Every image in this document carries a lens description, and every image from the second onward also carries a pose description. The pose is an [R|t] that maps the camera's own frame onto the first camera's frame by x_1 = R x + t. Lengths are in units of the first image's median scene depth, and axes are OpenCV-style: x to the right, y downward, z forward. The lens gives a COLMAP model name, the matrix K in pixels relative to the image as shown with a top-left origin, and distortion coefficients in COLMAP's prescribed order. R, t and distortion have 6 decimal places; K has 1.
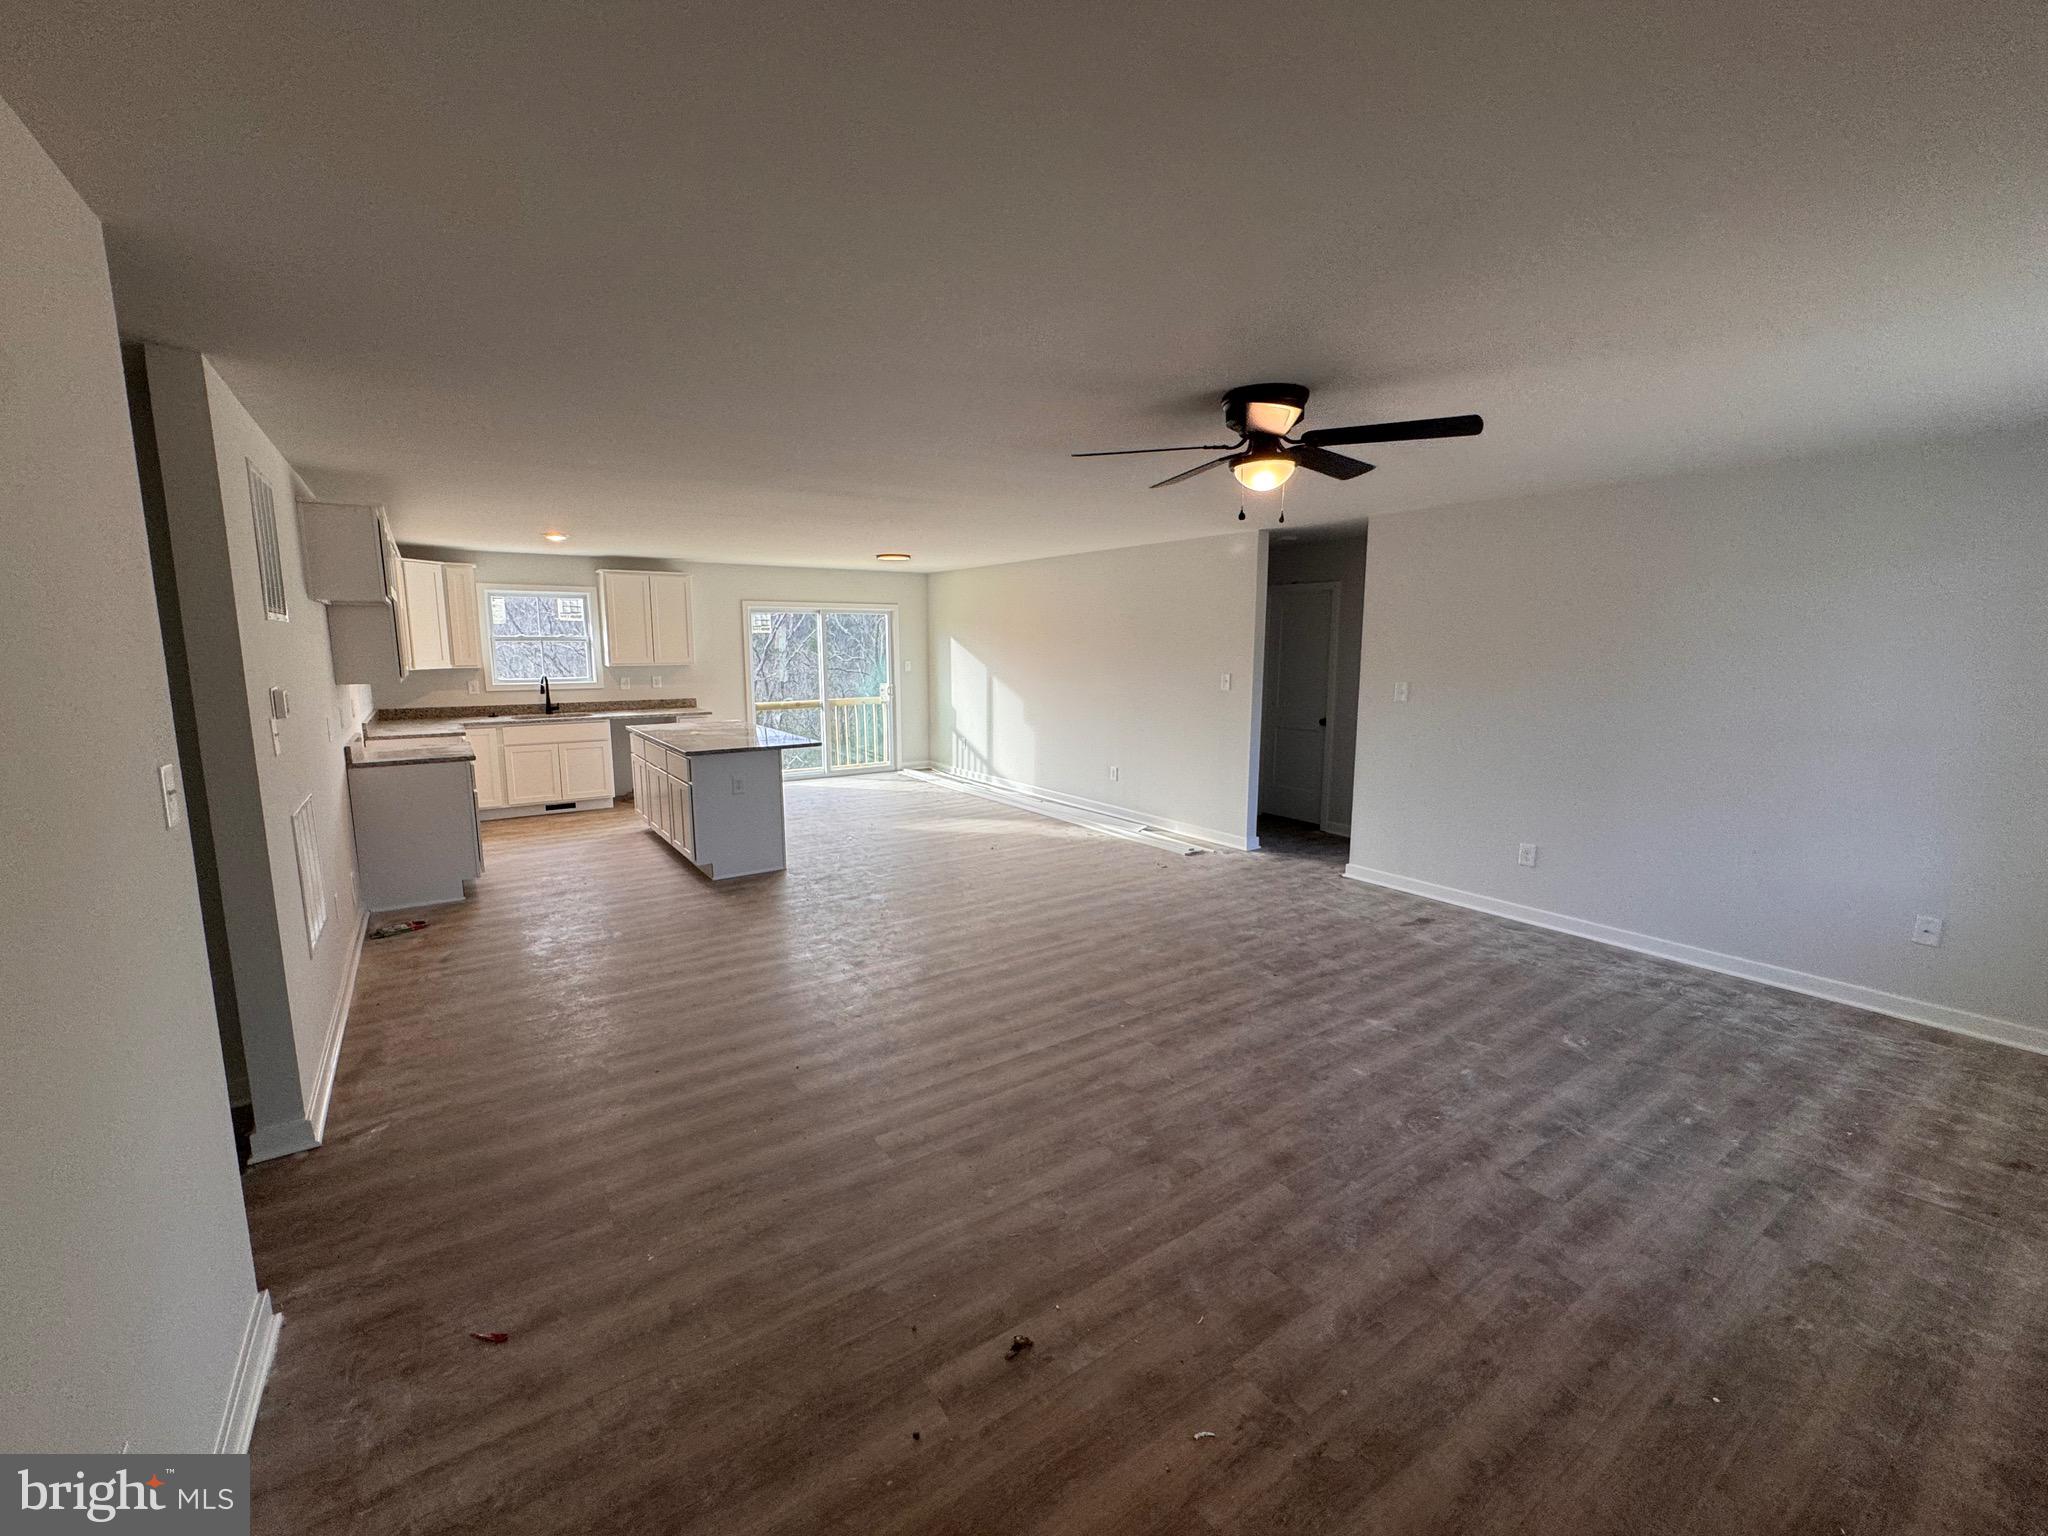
lens RADIAL K [[817.4, 0, 1019.1], [0, 817.4, 767.7], [0, 0, 1]] dist [-0.002875, 0.000150]
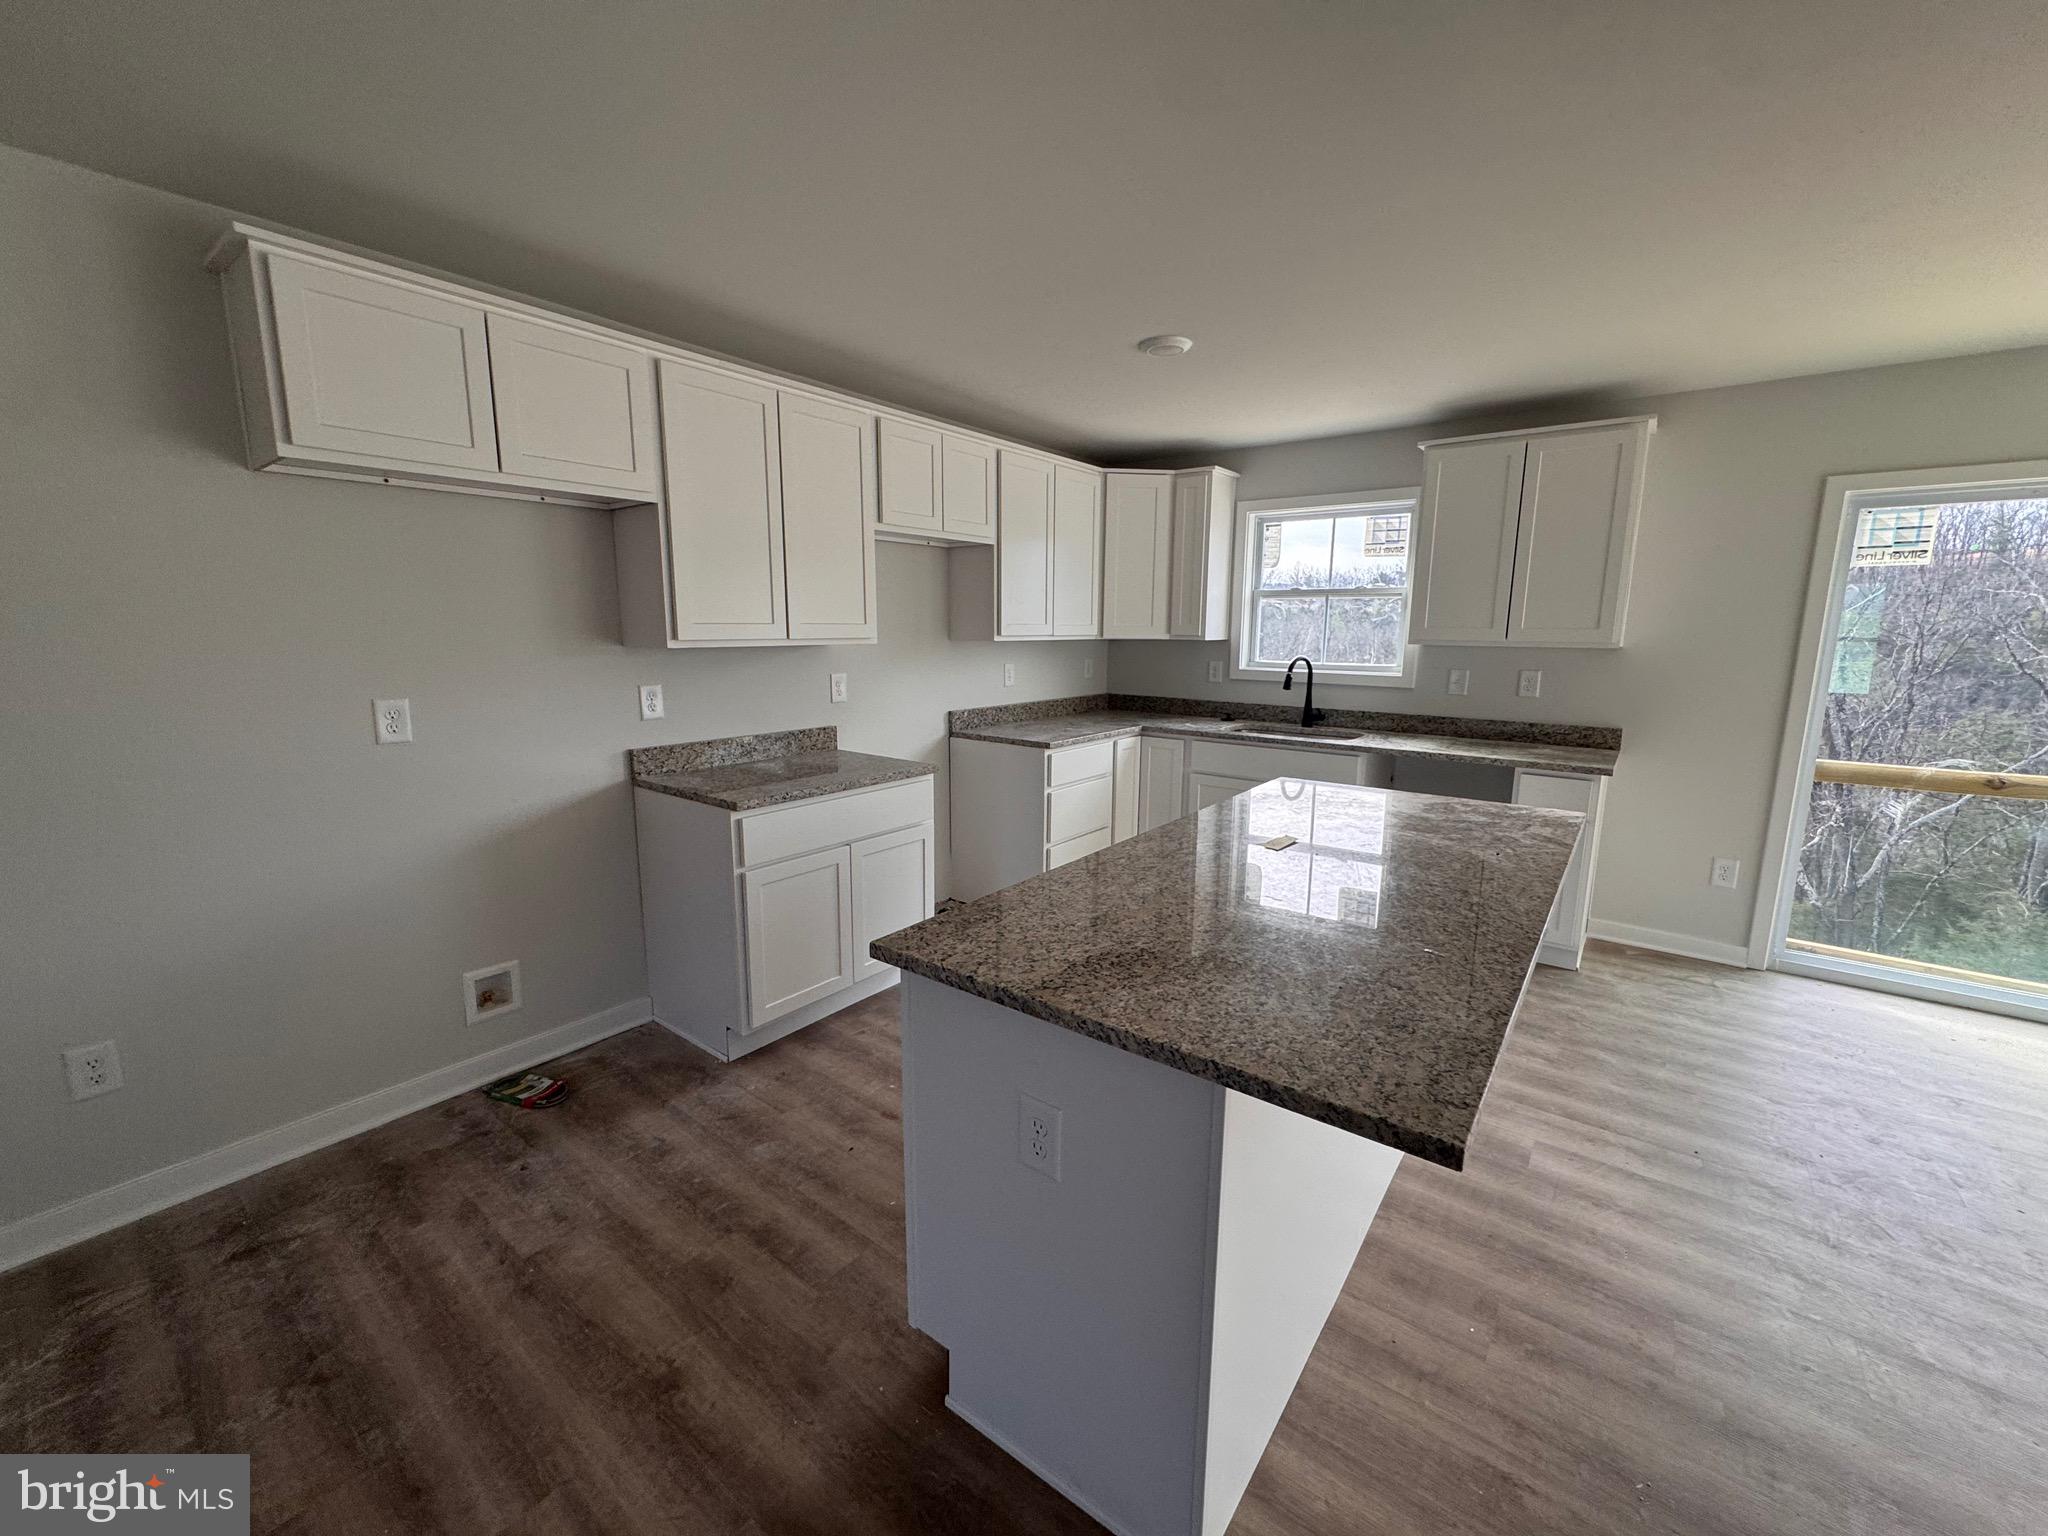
lens RADIAL K [[817.4, 0, 1016.9], [0, 817.4, 757.8], [0, 0, 1]] dist [-0.002875, 0.000150]
pose [[0.289852, 0.161071, -0.943421, -0.094601], [-0.149584, 0.981247, 0.121571, -0.082541], [0.945310, 0.105883, 0.308510, 0.634046]]
